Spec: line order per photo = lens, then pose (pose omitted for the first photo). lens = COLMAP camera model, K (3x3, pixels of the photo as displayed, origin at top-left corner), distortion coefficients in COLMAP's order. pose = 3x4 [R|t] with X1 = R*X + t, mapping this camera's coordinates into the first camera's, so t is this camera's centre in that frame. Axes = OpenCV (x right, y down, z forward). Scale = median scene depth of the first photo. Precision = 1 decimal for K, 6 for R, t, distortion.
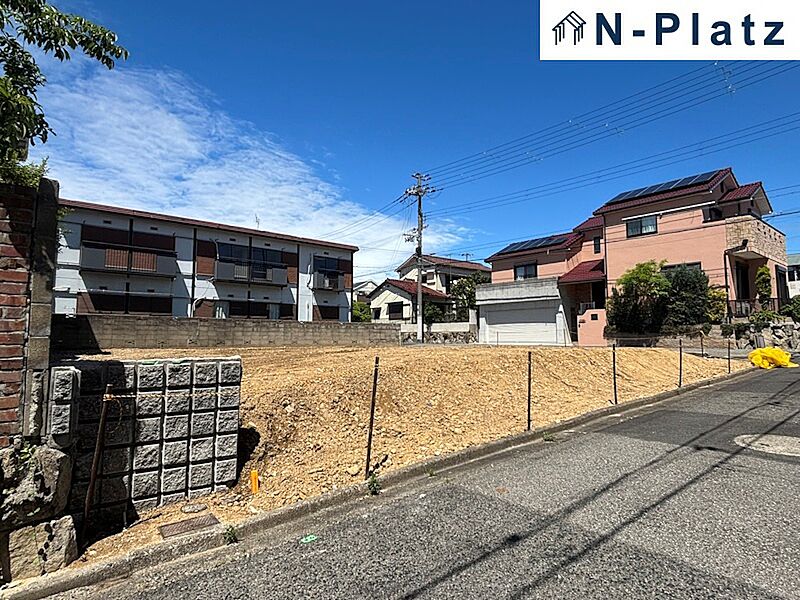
lens RADIAL K [[455.2, 0, 399.0], [0, 455.2, 298.9], [0, 0, 1]] dist [0.017087, -0.023088]
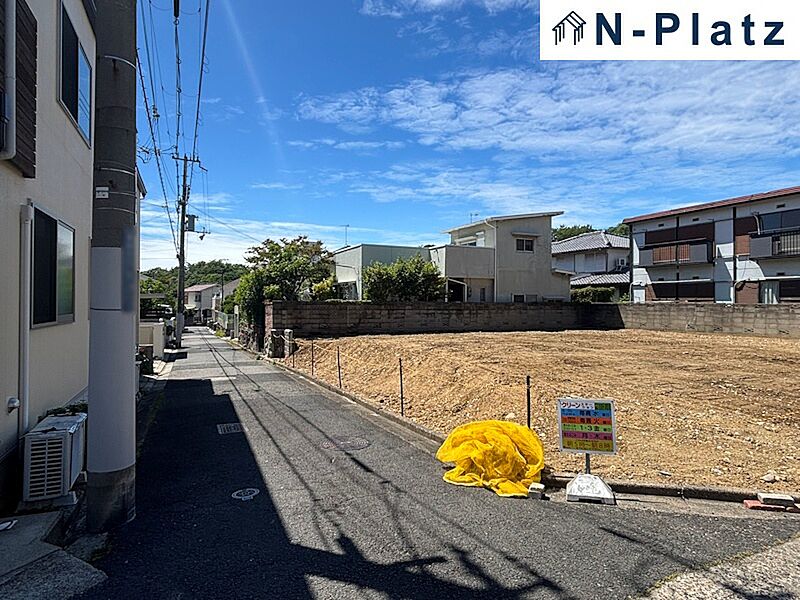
lens RADIAL K [[455.2, 0, 402.1], [0, 455.2, 303.1], [0, 0, 1]] dist [0.017087, -0.023088]
pose [[-0.241682, 0.001267, -0.970355, 0.652412], [0.083963, 0.996276, -0.019611, 0.004685], [0.966716, -0.086214, -0.240889, 0.554037]]
